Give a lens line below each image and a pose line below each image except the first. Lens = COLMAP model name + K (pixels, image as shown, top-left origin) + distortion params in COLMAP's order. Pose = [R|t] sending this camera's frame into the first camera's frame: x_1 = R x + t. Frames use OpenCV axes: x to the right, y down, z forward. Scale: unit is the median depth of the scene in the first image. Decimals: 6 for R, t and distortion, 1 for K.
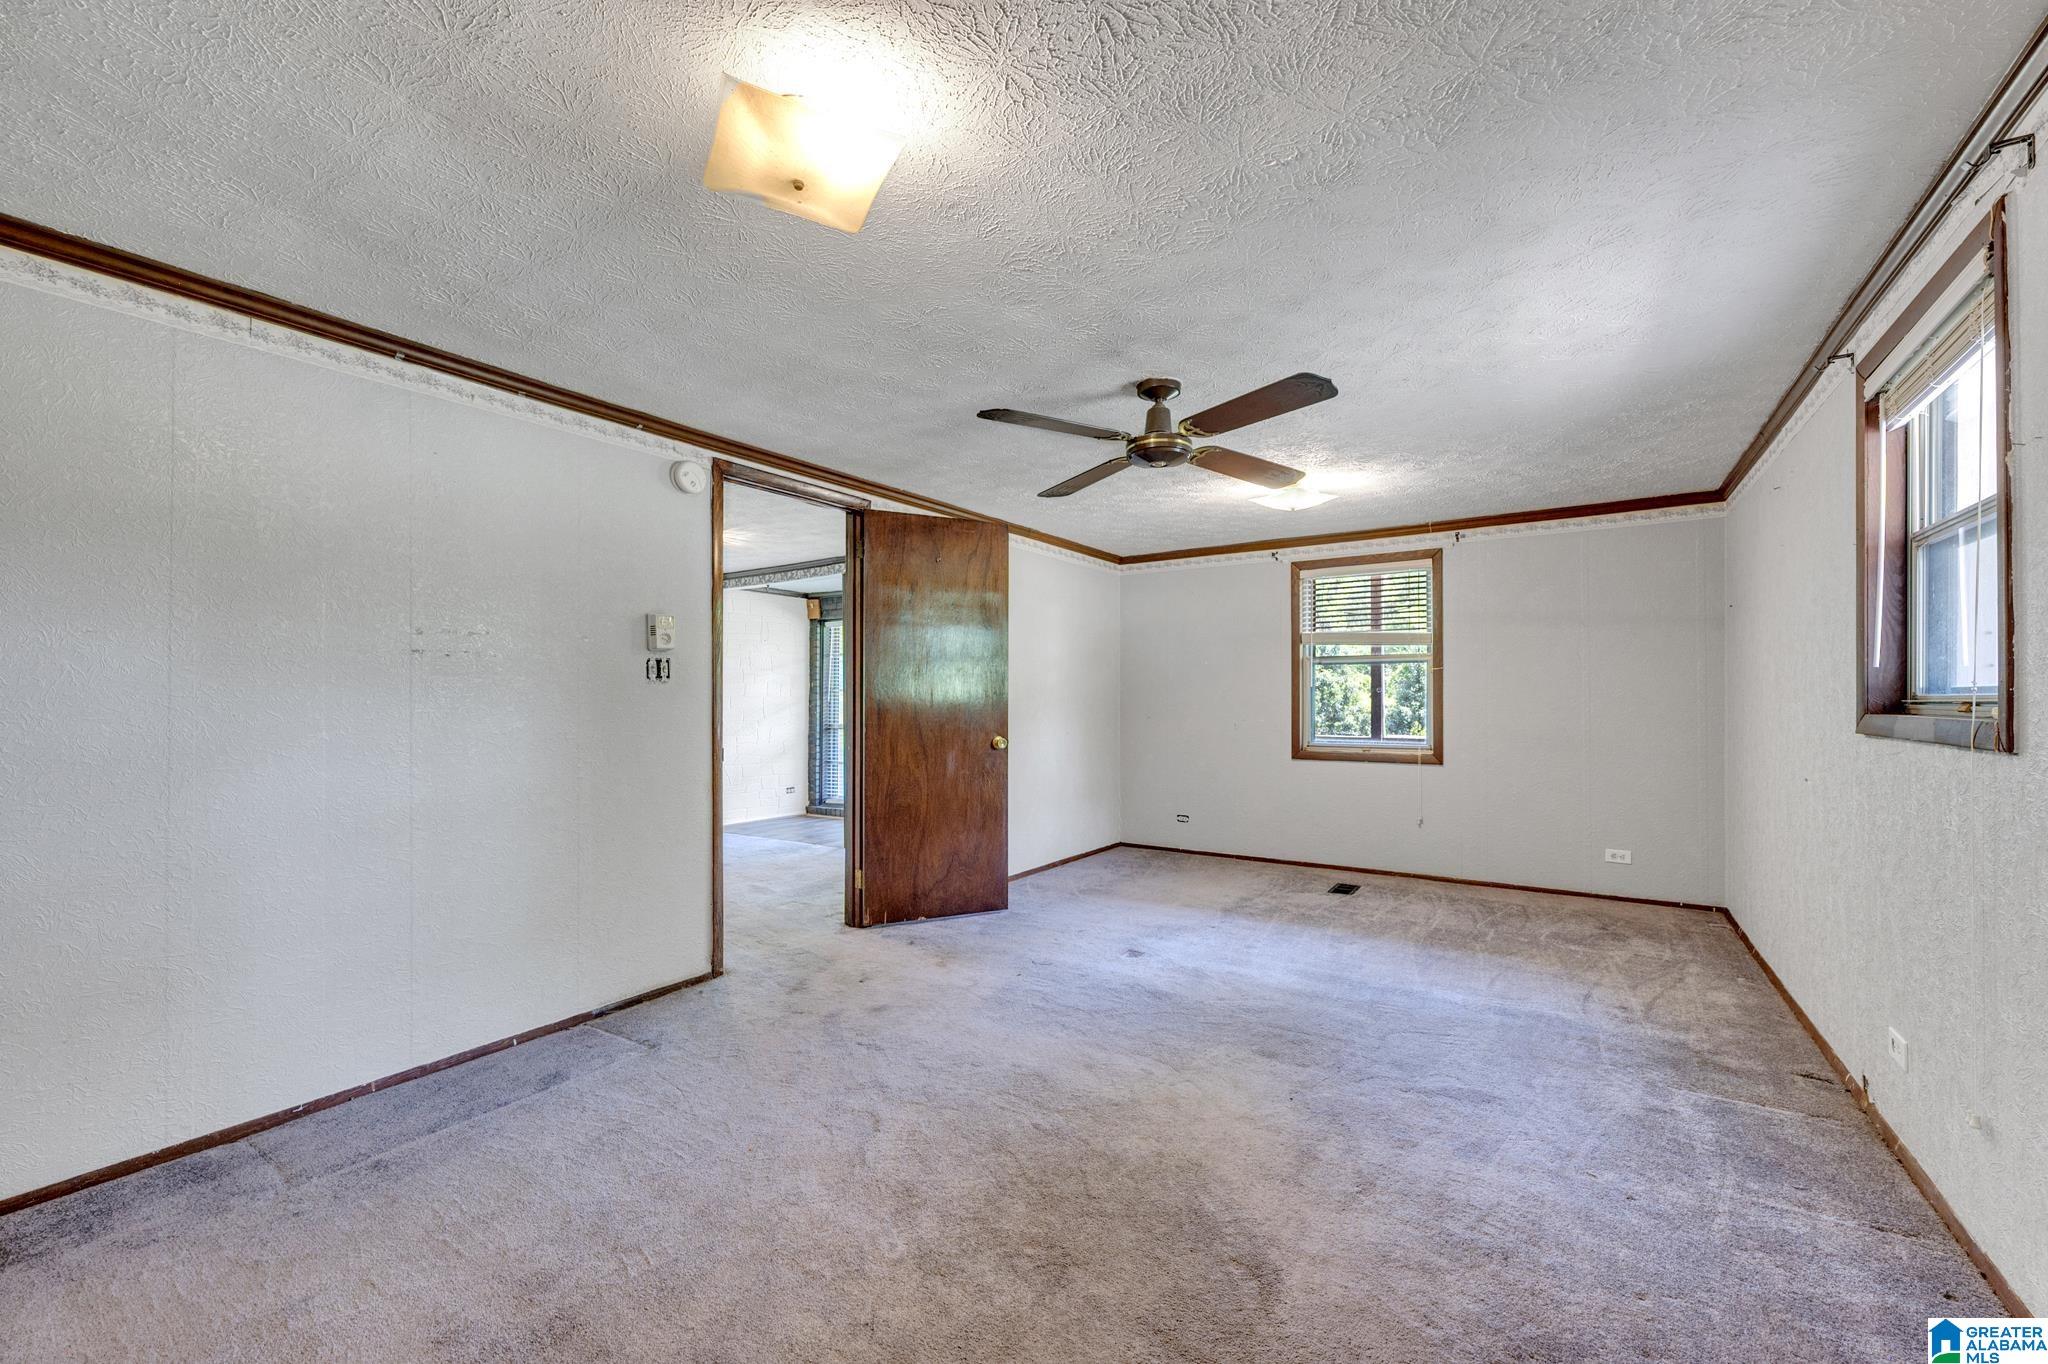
lens RADIAL K [[815.1, 0, 1028.5], [0, 815.1, 693.0], [0, 0, 1]] dist [-0.001060, -0.000384]
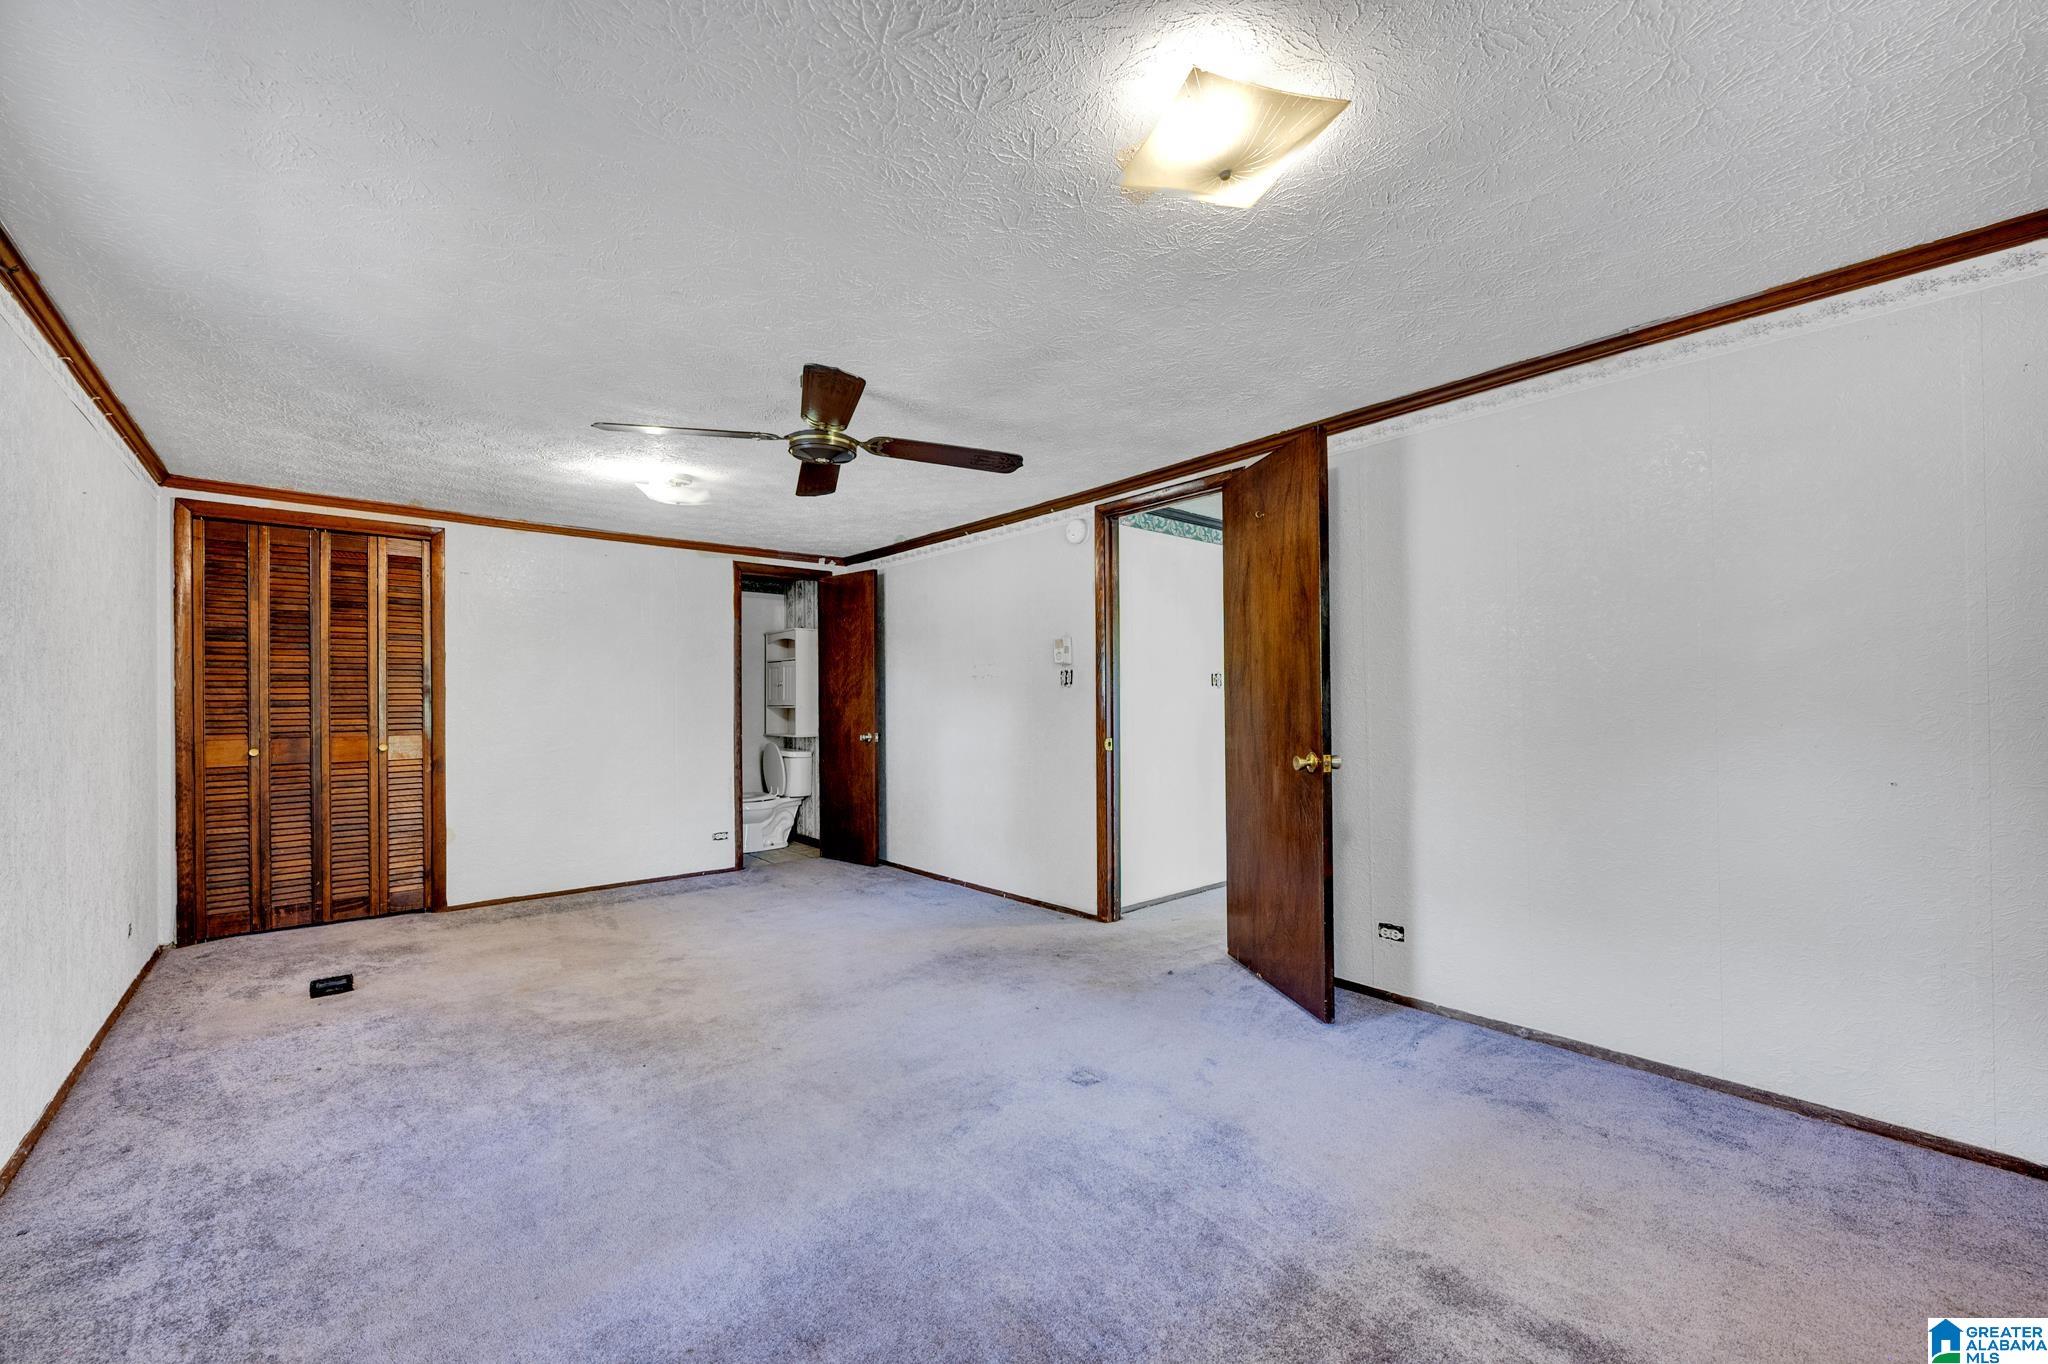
lens RADIAL K [[758.8, 0, 1024.0], [0, 758.8, 682.0], [0, 0, 1]] dist [-0.000773, -0.000091]
pose [[-0.218161, -0.014667, -0.975802, 0.620302], [0.024213, 0.999498, -0.020436, 0.001938], [0.975612, -0.028086, -0.217697, 0.914401]]
